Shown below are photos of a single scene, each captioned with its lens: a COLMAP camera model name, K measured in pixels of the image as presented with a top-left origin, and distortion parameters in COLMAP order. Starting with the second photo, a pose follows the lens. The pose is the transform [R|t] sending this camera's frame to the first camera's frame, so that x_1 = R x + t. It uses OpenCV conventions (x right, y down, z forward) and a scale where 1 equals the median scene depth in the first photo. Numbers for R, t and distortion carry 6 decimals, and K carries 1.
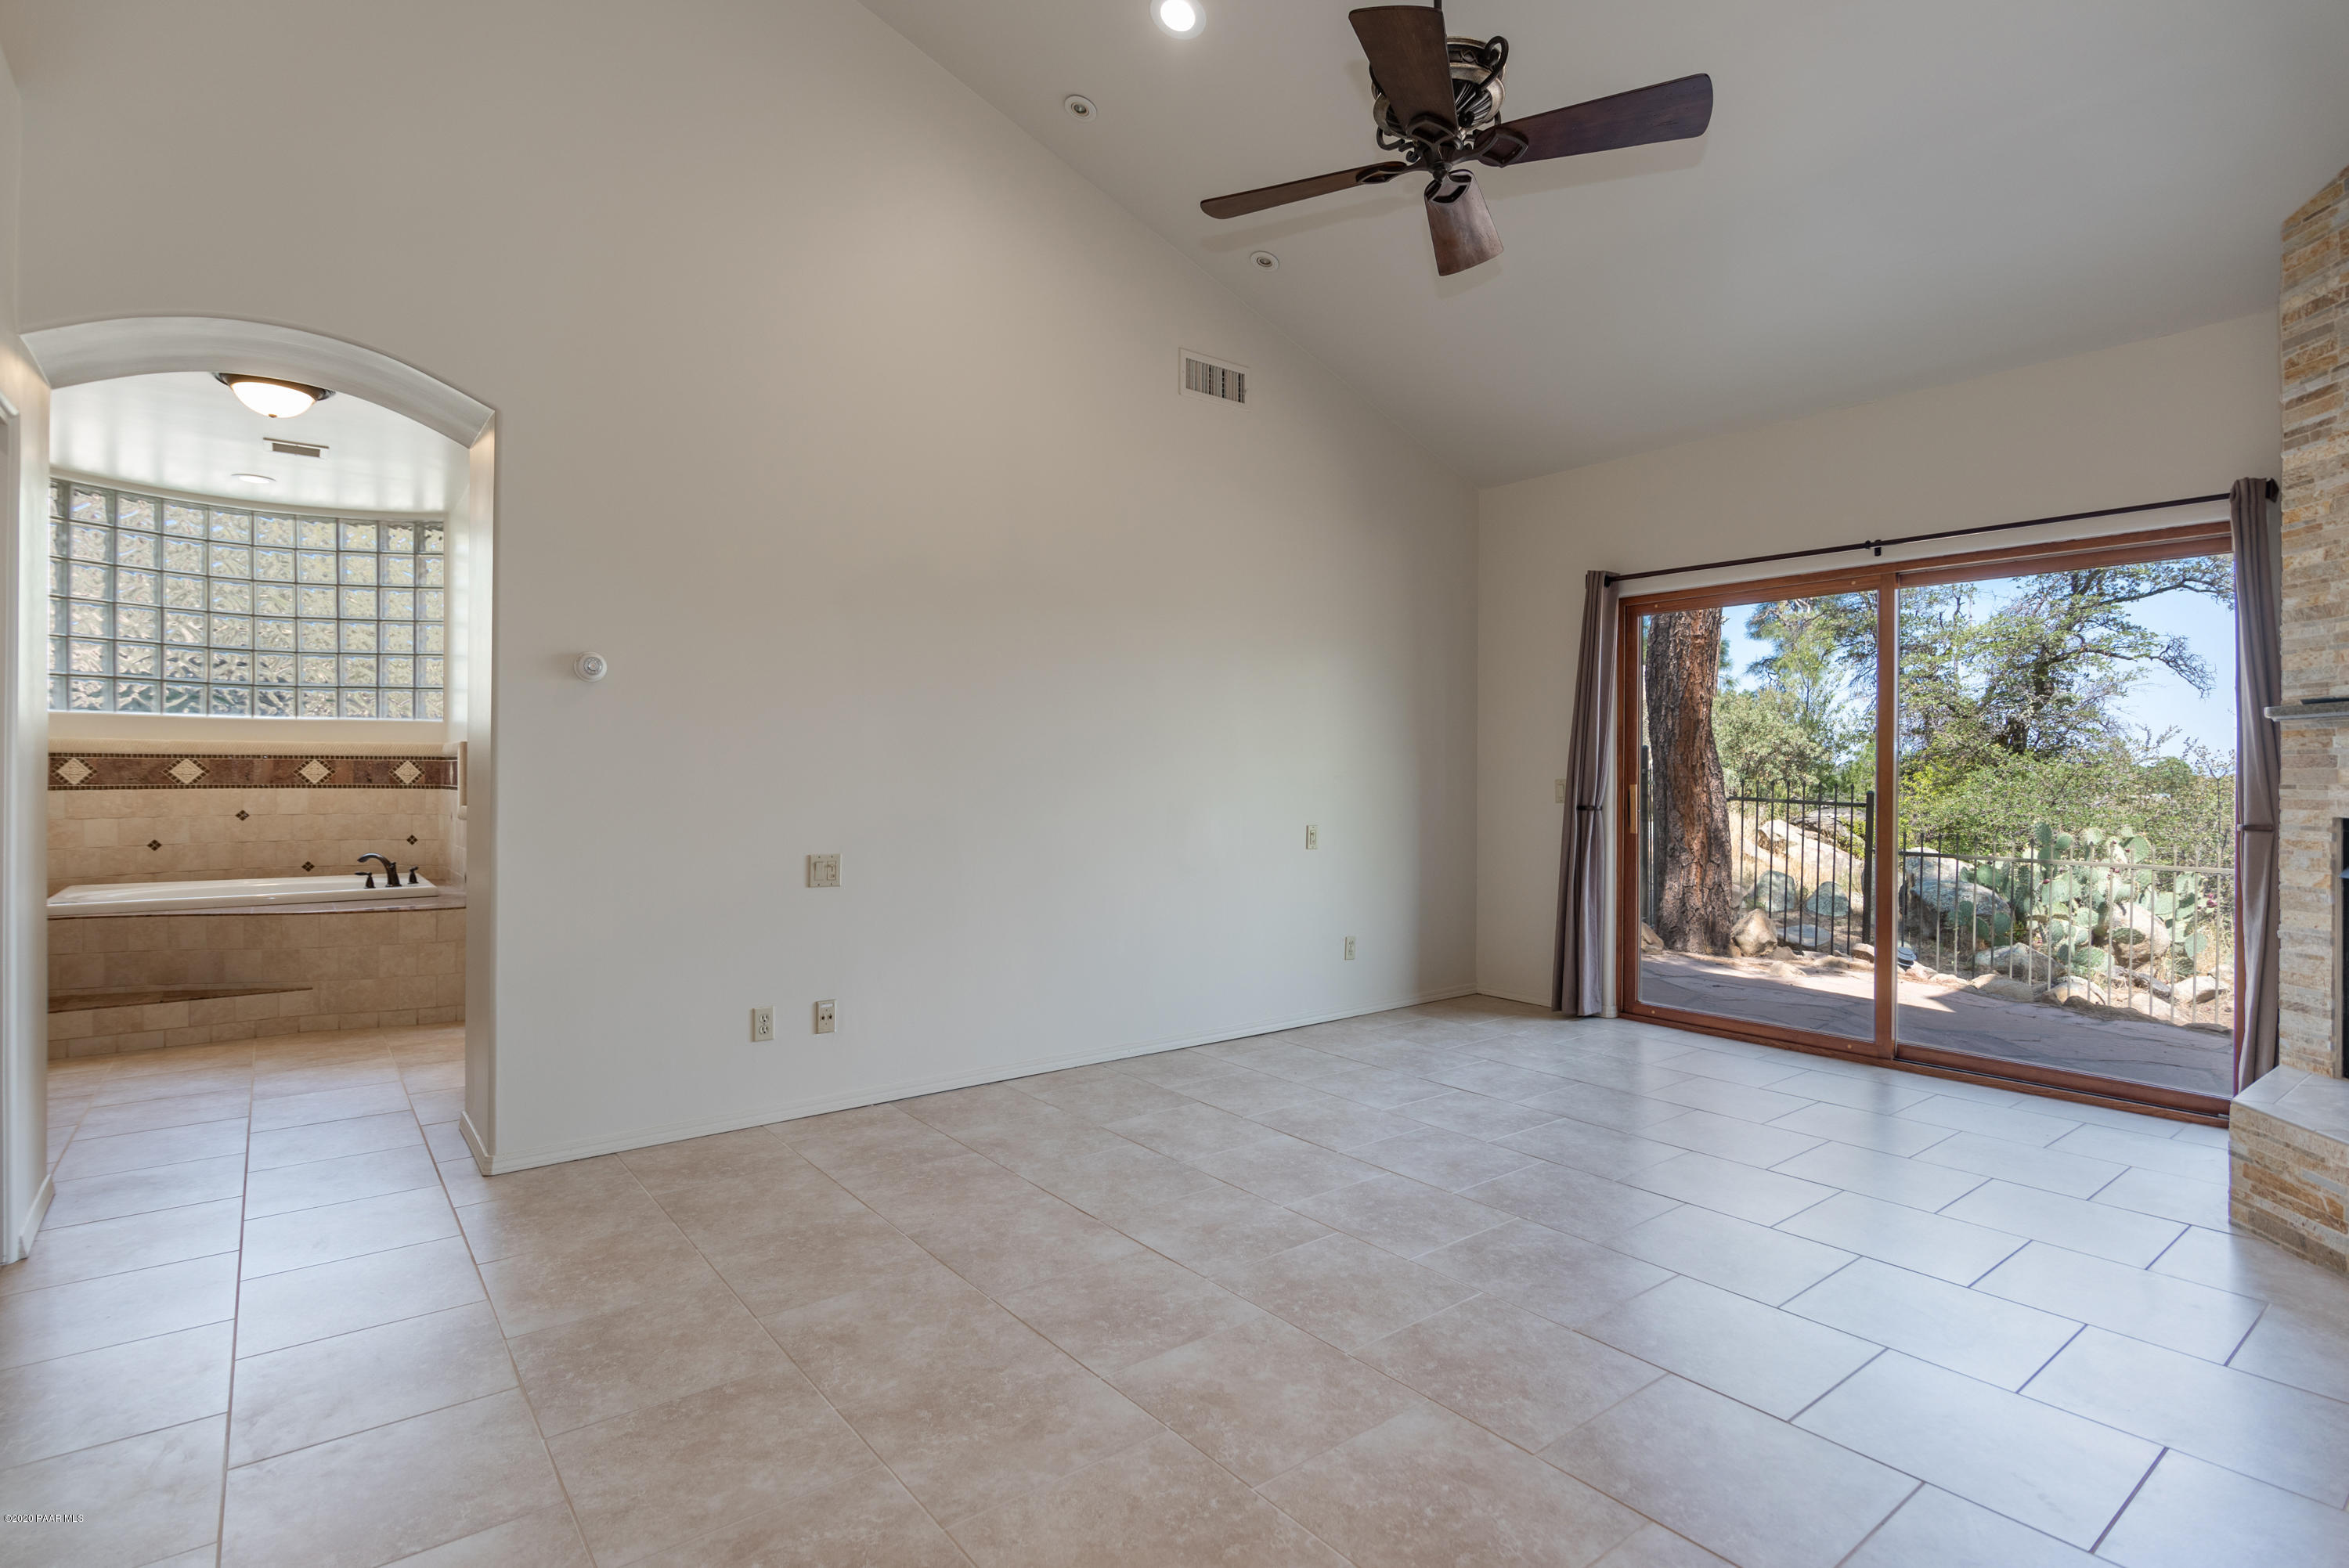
lens RADIAL K [[1153.6, 0, 1182.1], [0, 1153.6, 759.0], [0, 0, 1]] dist [-0.005573, -0.000532]
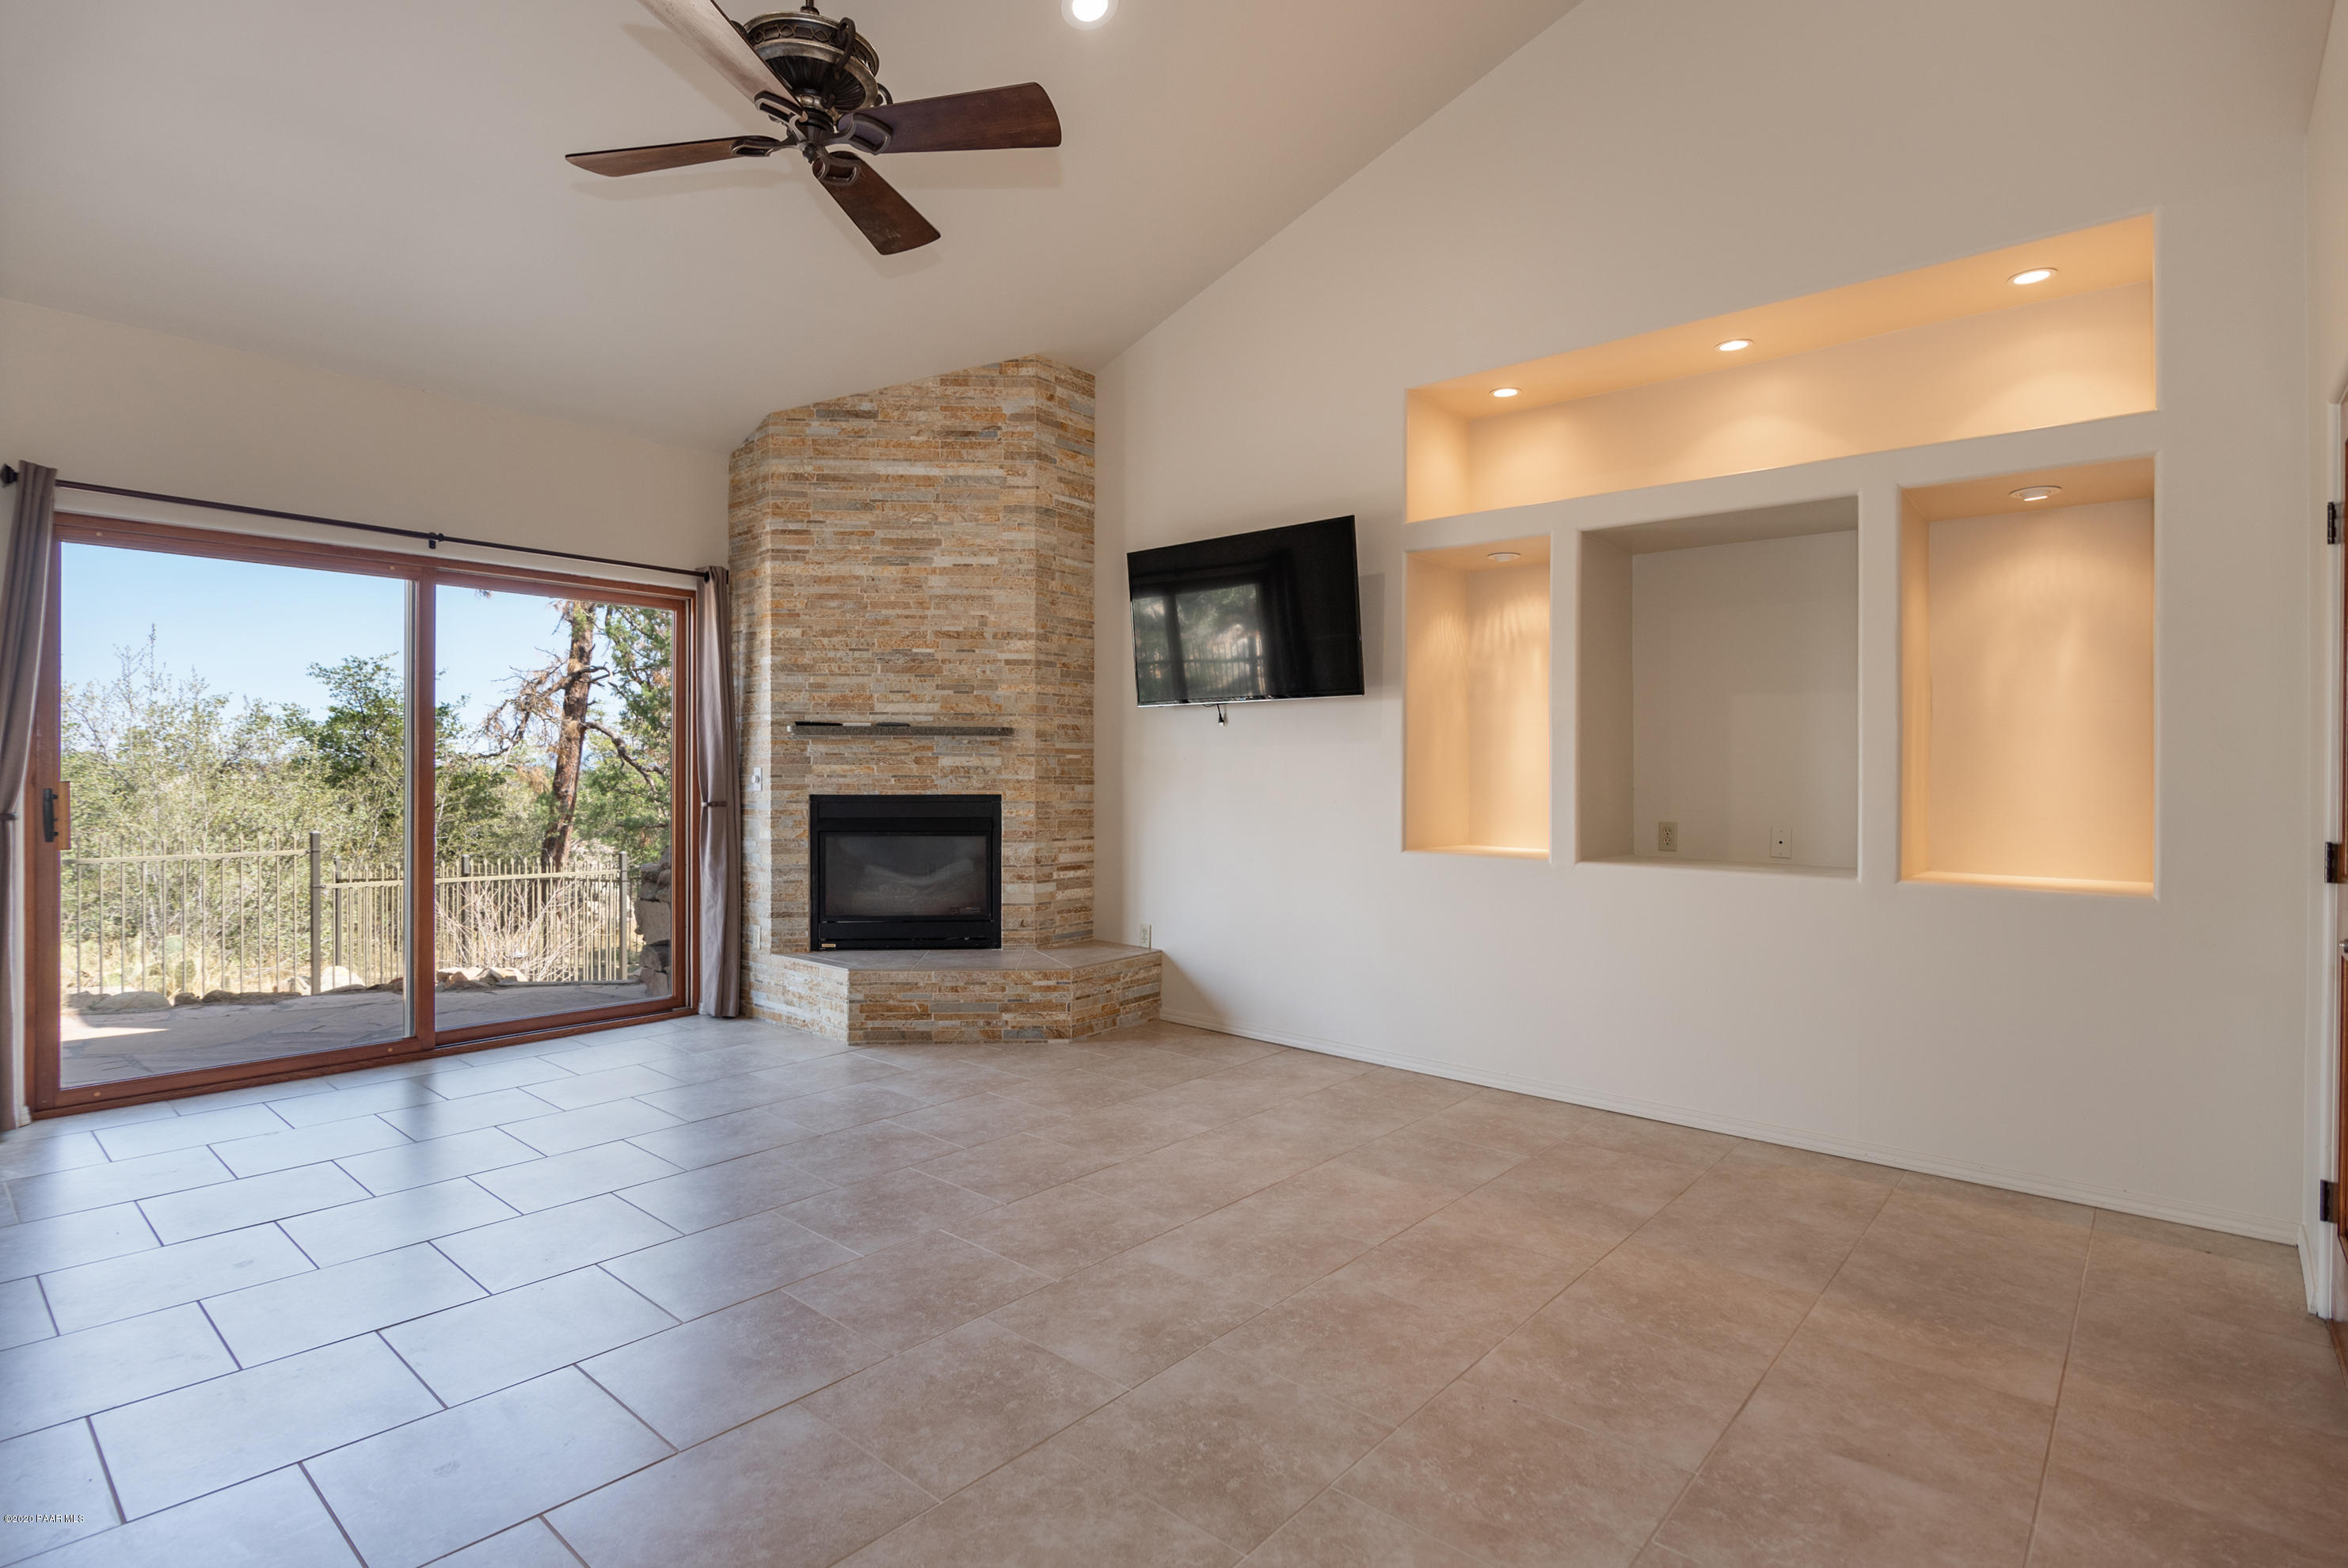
lens RADIAL K [[1153.3, 0, 1168.1], [0, 1153.3, 765.1], [0, 0, 1]] dist [-0.005573, -0.000532]
pose [[-0.181456, -0.000512, 0.983399, -0.904815], [-0.018268, 0.999829, -0.002850, 0.005213], [-0.983229, -0.018482, -0.181434, 1.003080]]
